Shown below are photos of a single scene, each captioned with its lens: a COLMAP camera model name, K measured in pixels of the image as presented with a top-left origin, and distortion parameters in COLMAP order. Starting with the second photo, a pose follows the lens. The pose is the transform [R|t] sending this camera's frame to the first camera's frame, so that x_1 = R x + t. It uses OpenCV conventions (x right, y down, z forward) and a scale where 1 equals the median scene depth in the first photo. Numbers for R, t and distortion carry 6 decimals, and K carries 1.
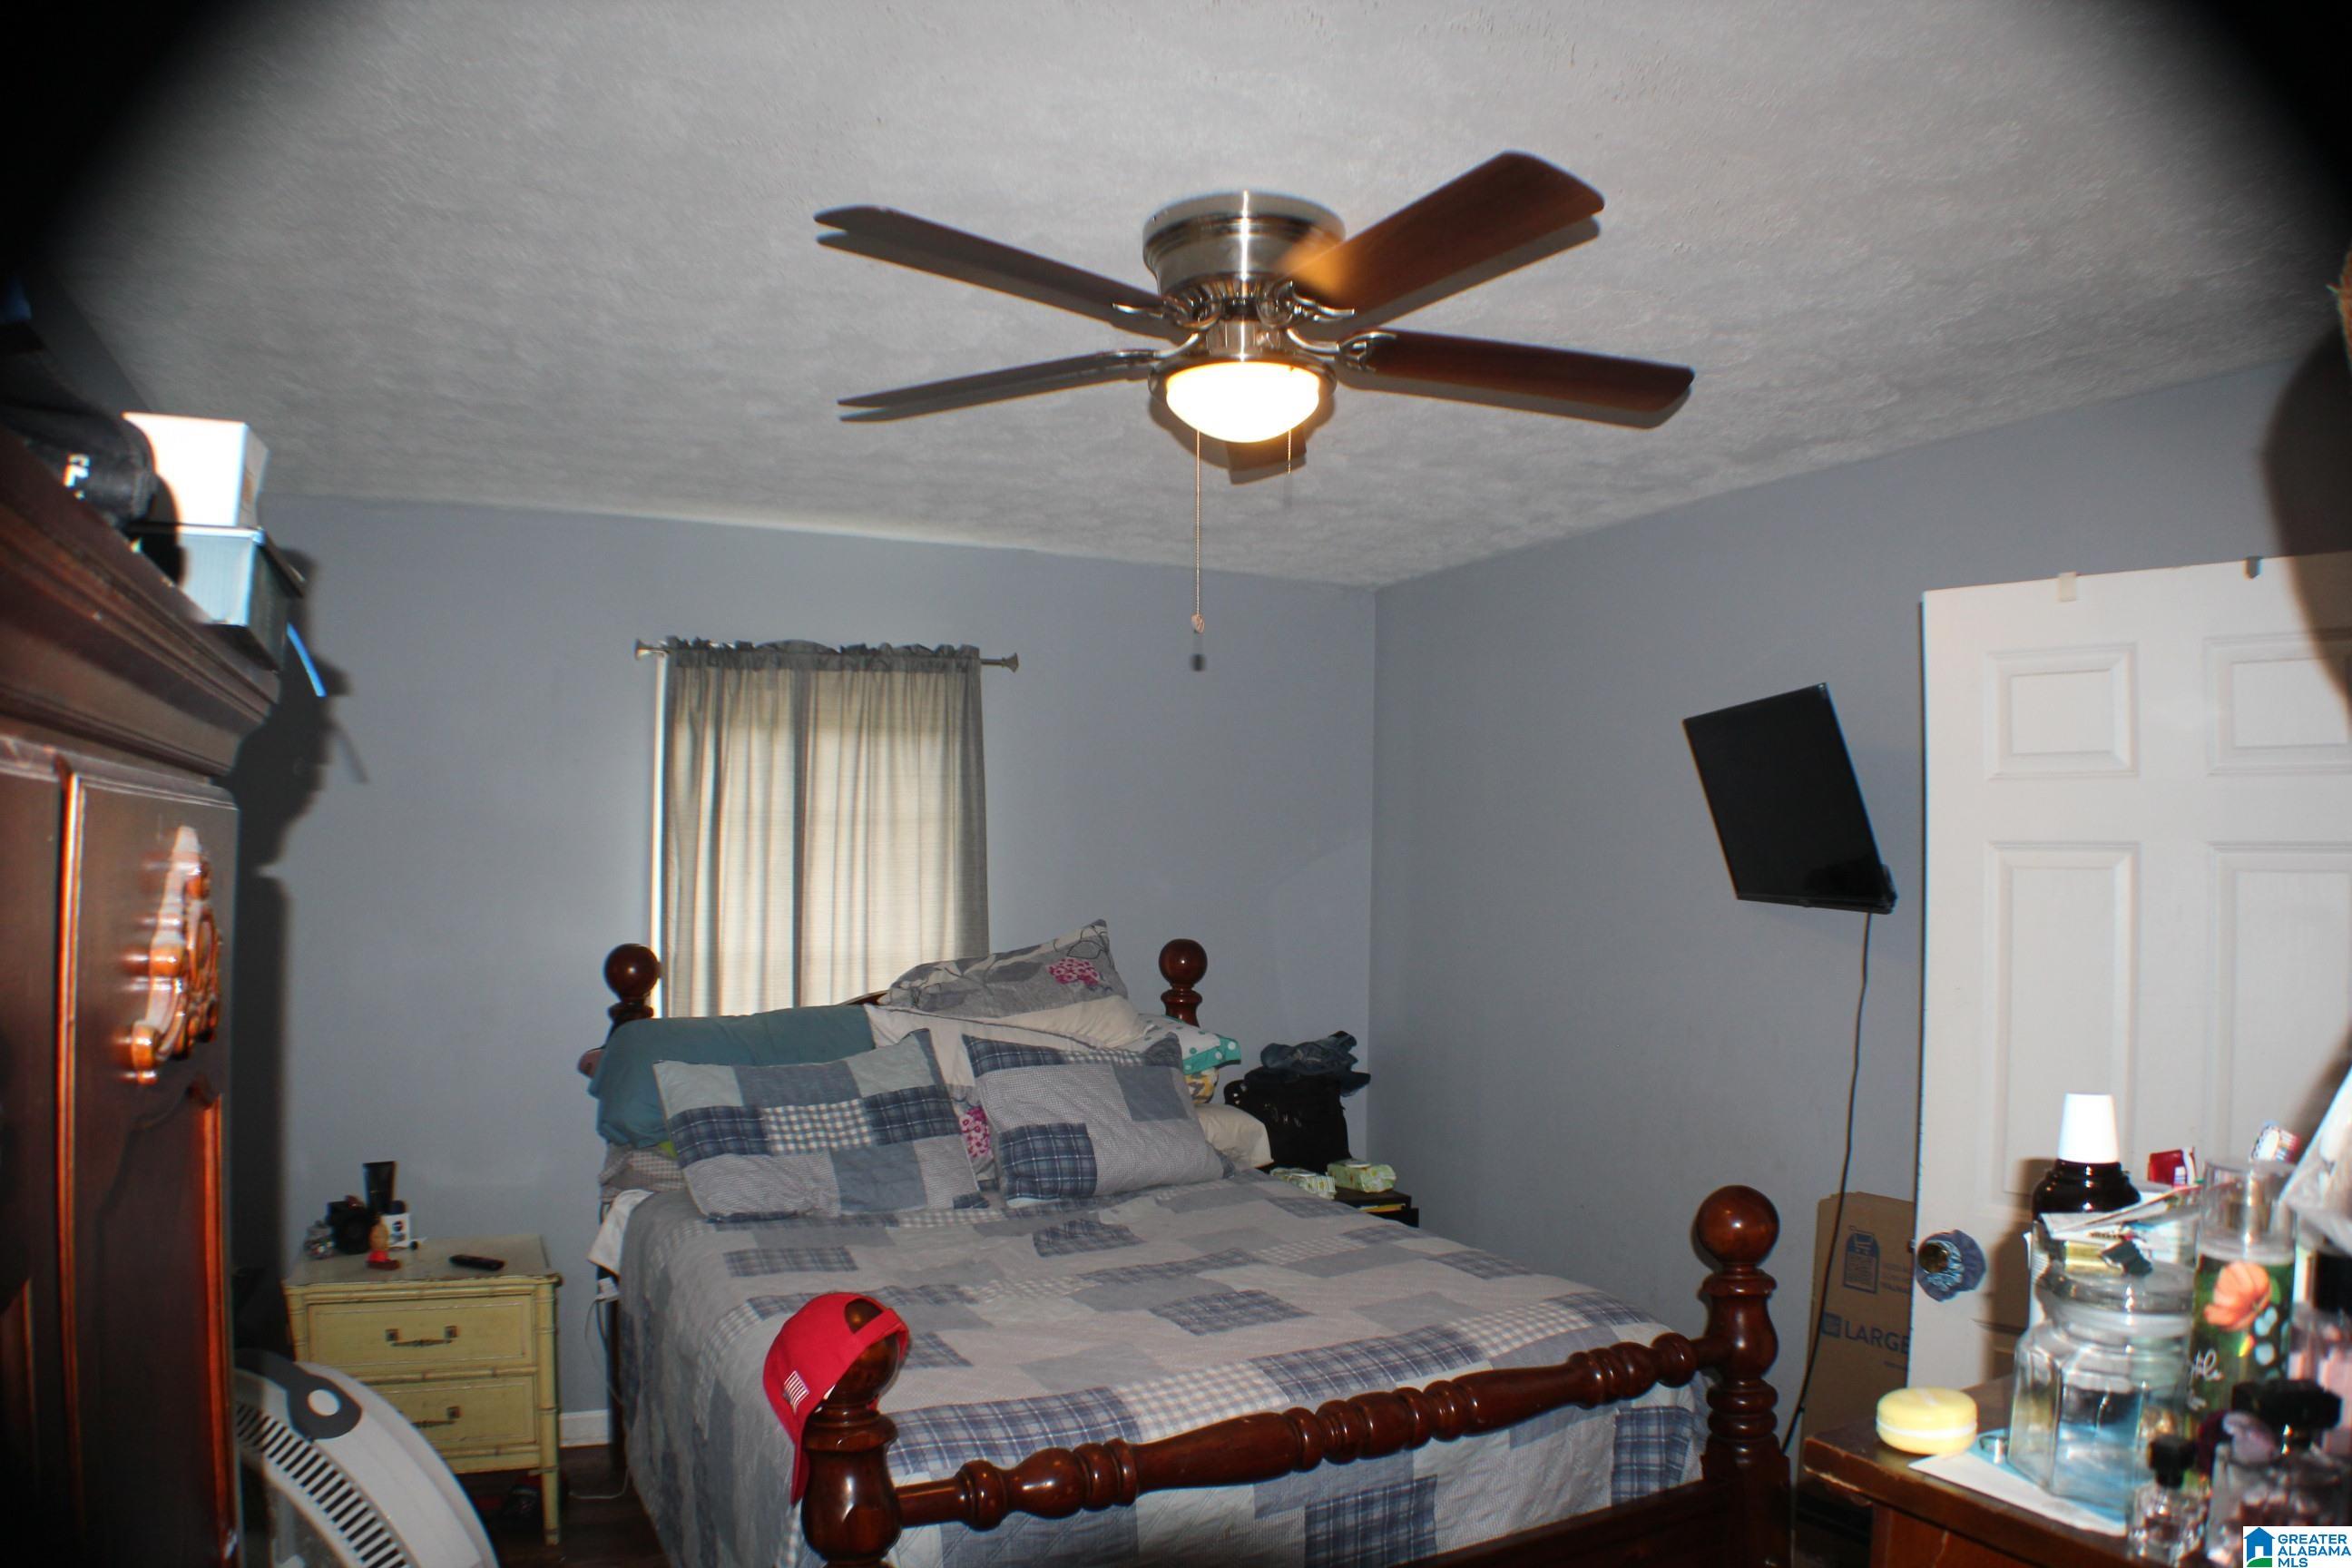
lens RADIAL K [[1569.9, 0, 1182.0], [0, 1569.9, 863.3], [0, 0, 1]] dist [-0.208744, 0.070385]
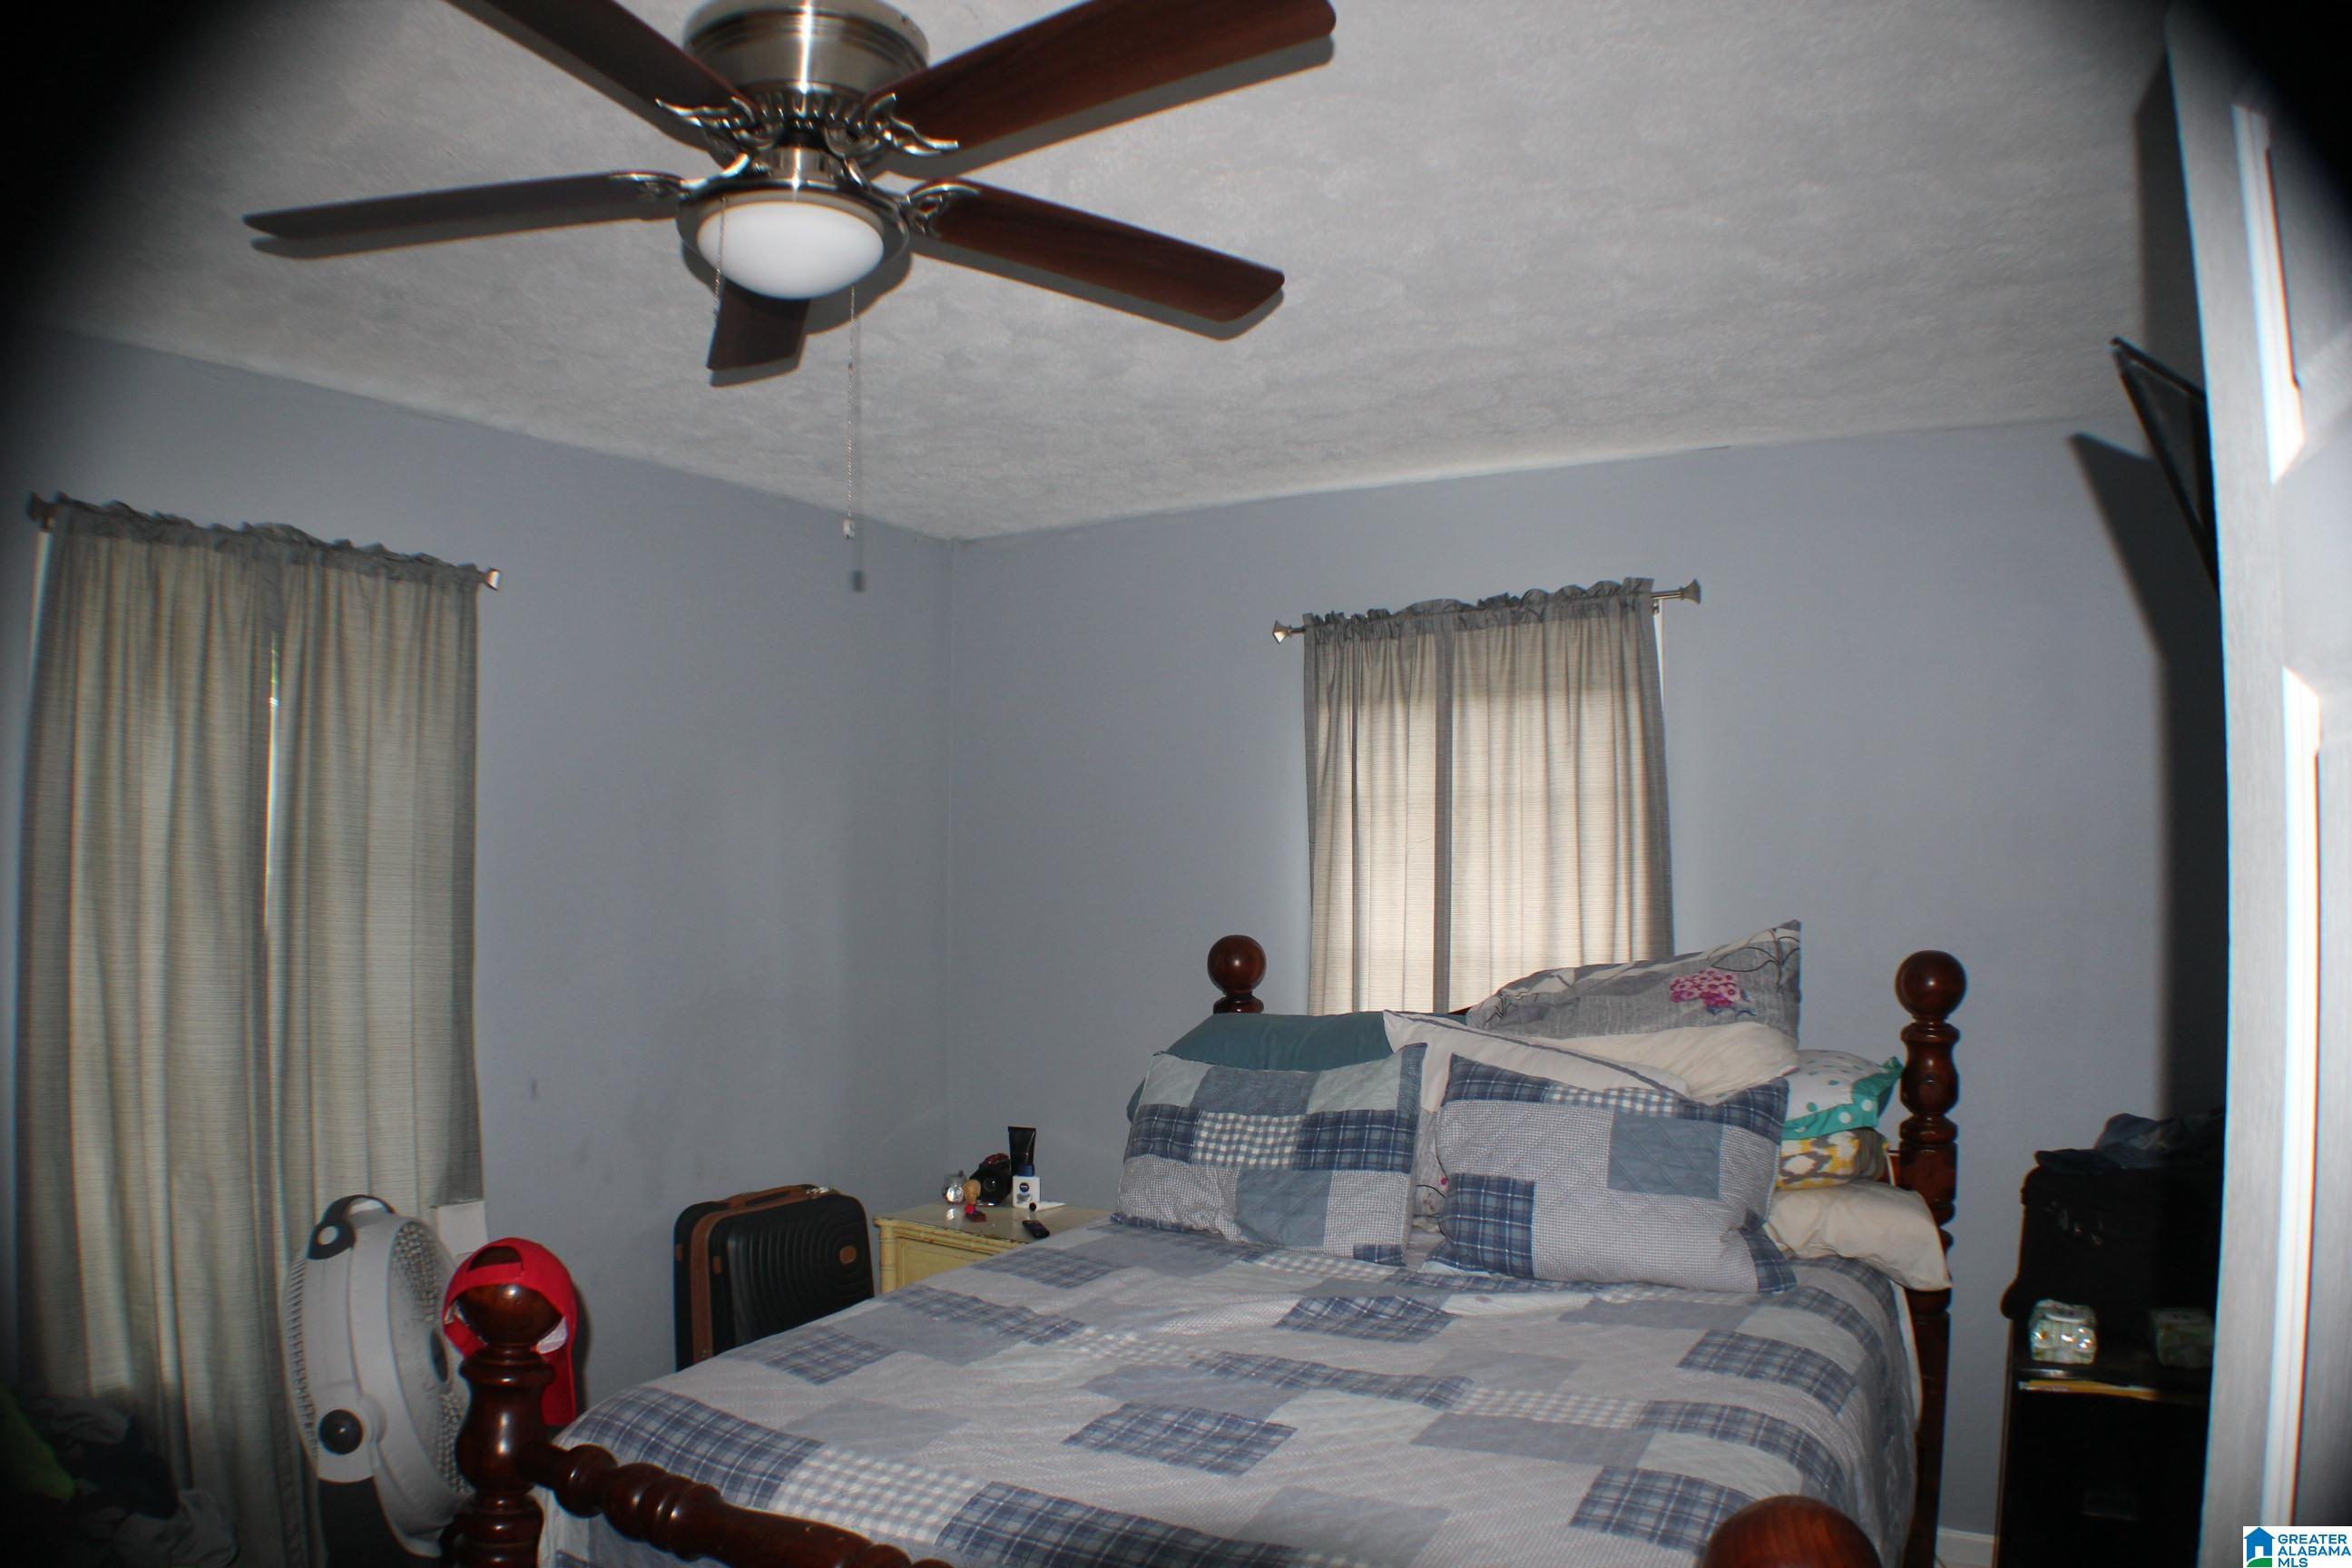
lens RADIAL K [[1569.9, 0, 1182.0], [0, 1569.9, 863.3], [0, 0, 1]] dist [-0.208744, 0.070385]
pose [[0.547342, -0.008818, -0.836862, 0.424554], [0.006435, 0.999959, -0.006328, 0.012436], [0.836884, -0.001921, 0.547377, 0.393255]]
